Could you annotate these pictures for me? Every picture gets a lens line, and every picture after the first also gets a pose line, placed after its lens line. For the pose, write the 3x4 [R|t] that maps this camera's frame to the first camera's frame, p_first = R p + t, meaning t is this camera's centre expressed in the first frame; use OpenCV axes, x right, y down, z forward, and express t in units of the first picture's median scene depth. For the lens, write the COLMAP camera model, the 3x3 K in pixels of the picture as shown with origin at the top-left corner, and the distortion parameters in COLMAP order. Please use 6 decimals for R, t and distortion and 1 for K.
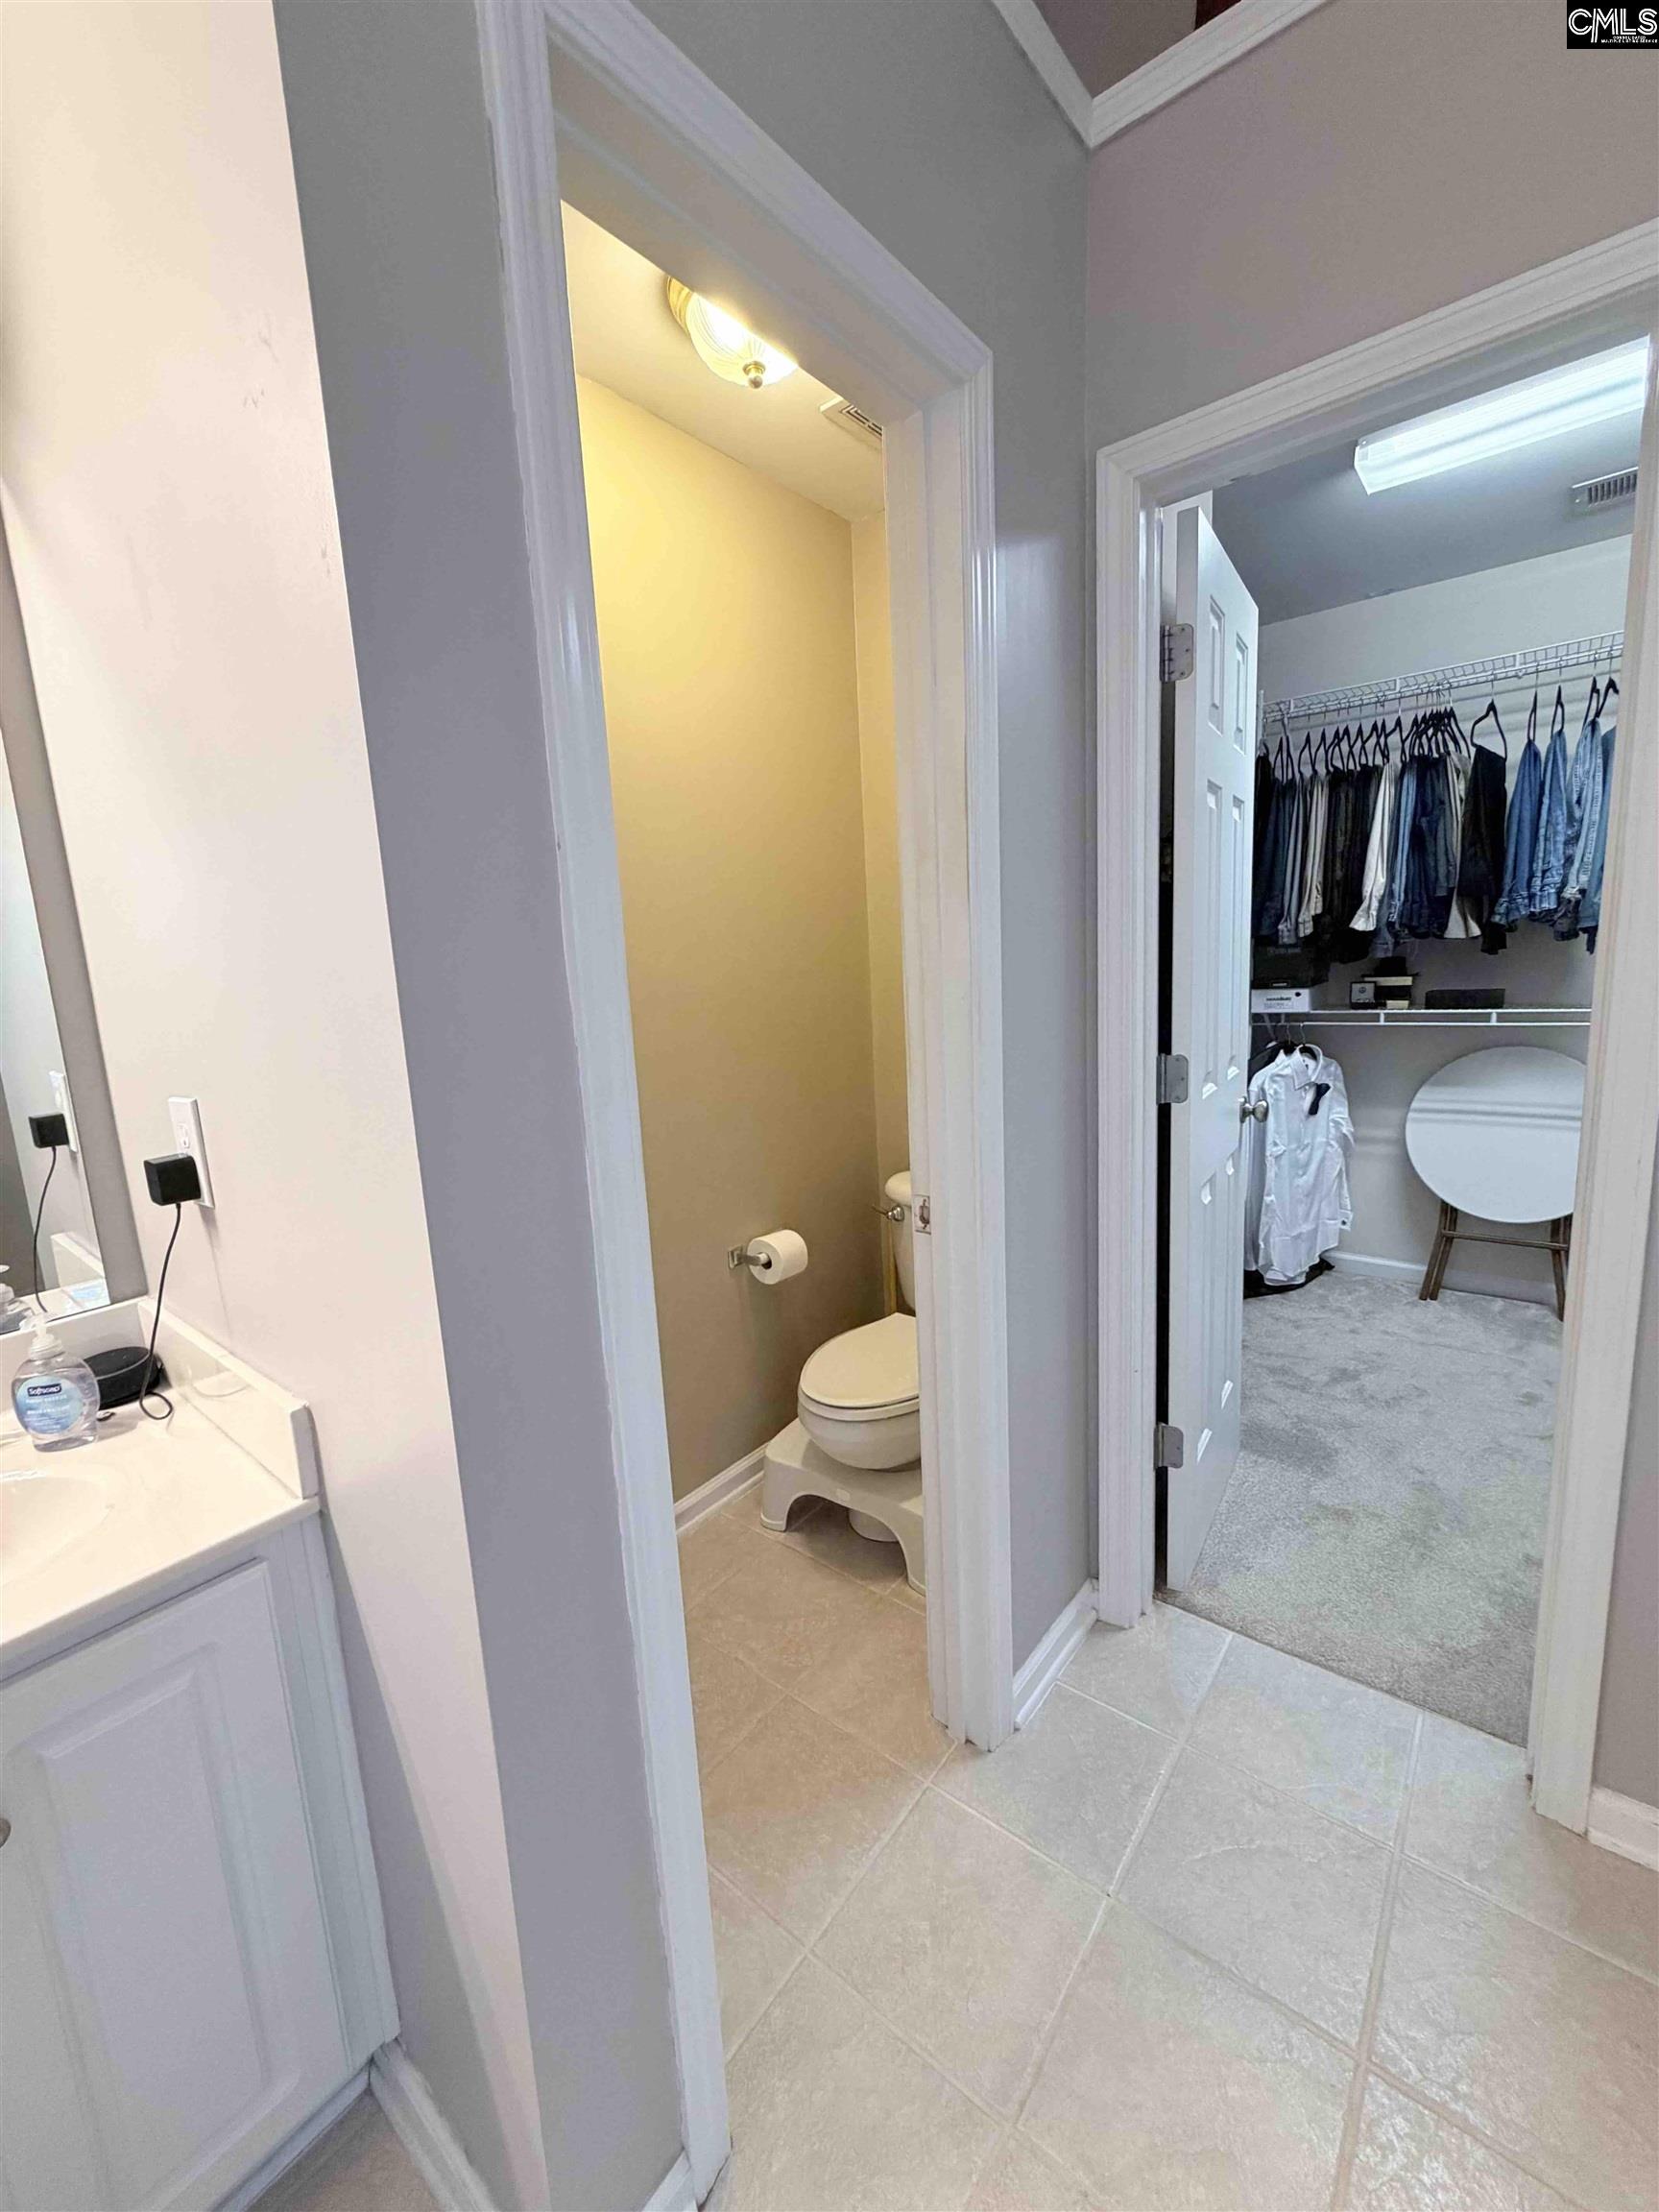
lens RADIAL K [[885.1, 0, 832.3], [0, 885.1, 1099.9], [0, 0, 1]] dist [-0.001603, 0.000525]
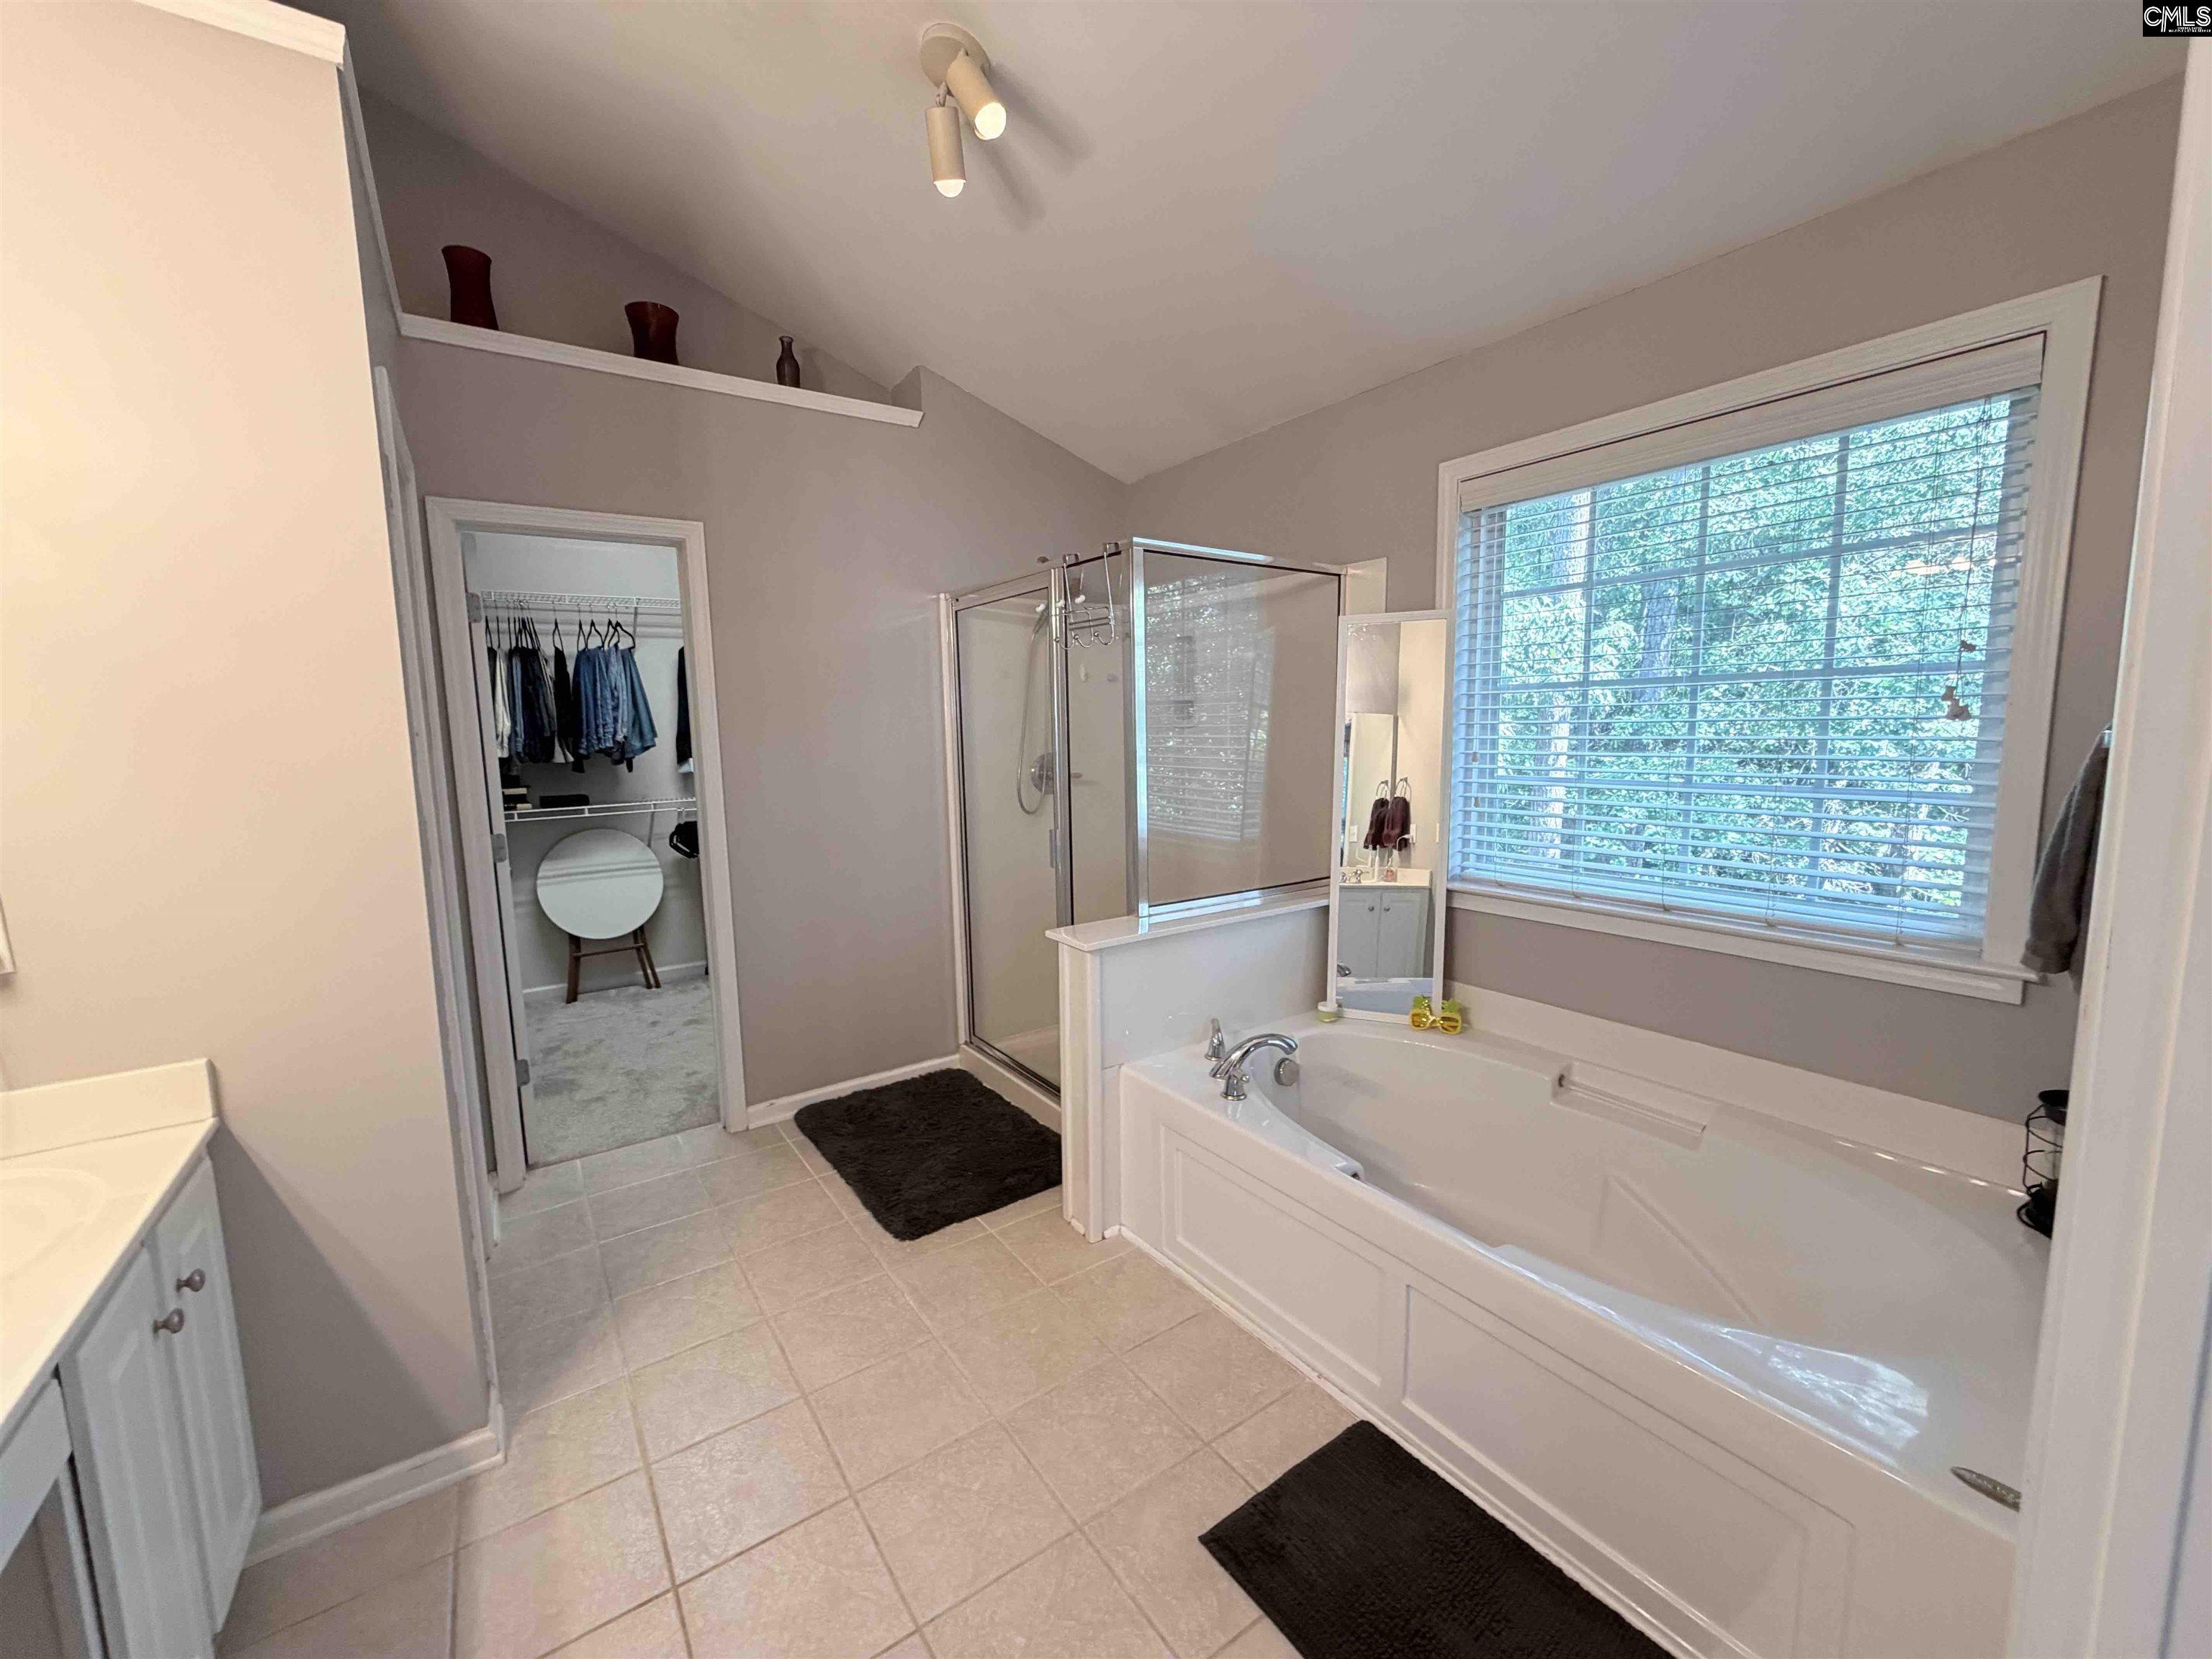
lens RADIAL K [[885.1, 0, 1107.8], [0, 885.1, 829.3], [0, 0, 1]] dist [-0.001603, 0.000525]
pose [[0.275175, -0.070319, 0.958819, -0.555814], [0.160207, 0.986731, 0.026388, 0.050414], [-0.947952, 0.146348, 0.282789, -0.363313]]
